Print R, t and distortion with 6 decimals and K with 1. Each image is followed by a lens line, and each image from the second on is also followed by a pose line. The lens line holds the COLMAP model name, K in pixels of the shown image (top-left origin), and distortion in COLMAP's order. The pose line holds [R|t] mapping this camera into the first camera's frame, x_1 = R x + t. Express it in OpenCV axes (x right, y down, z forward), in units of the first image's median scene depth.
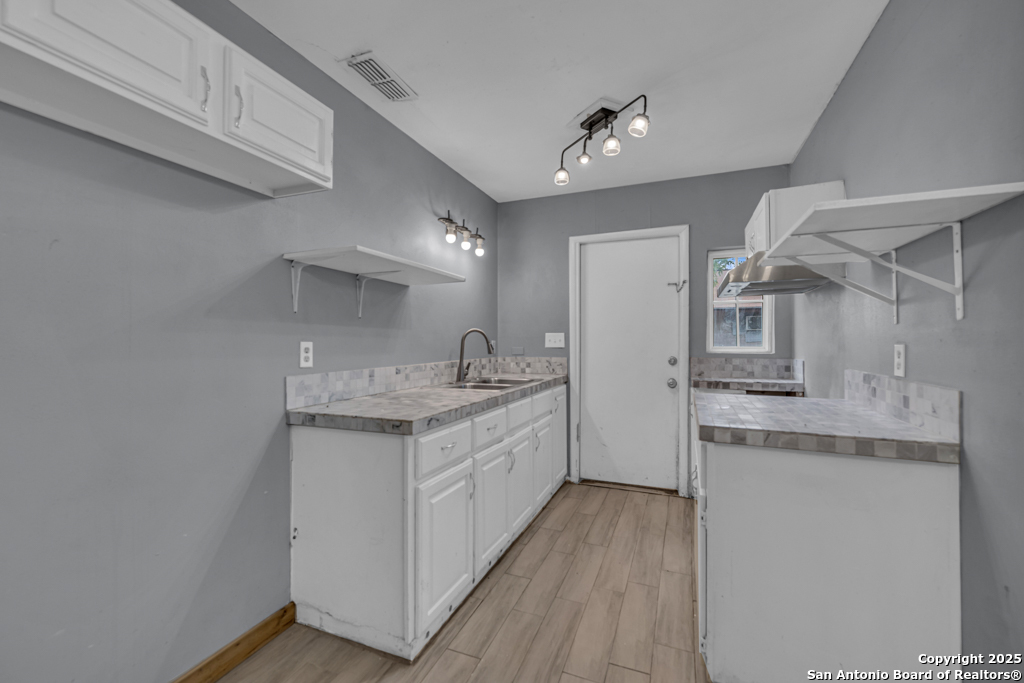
lens RADIAL K [[429.0, 0, 509.1], [0, 429.0, 335.1], [0, 0, 1]] dist [0.002940, 0.000274]
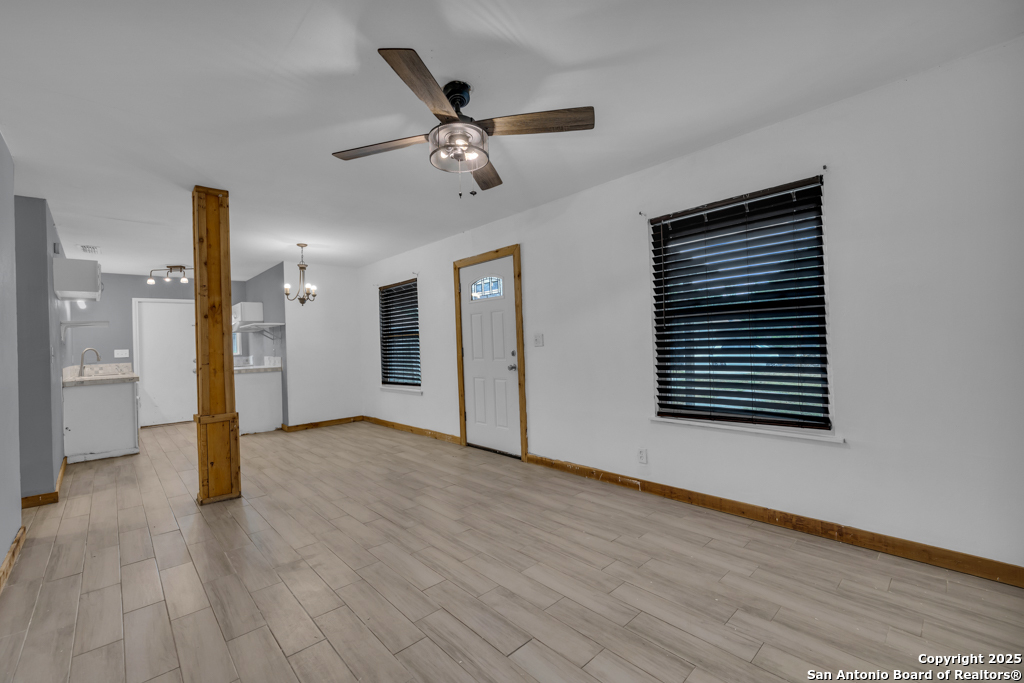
lens RADIAL K [[429.0, 0, 501.5], [0, 429.0, 335.6], [0, 0, 1]] dist [0.002940, 0.000274]
pose [[0.426579, 0.000331, 0.904450, -0.858459], [0.025331, 0.999603, -0.012314, -0.000947], [-0.904096, 0.028164, 0.426401, -1.234666]]
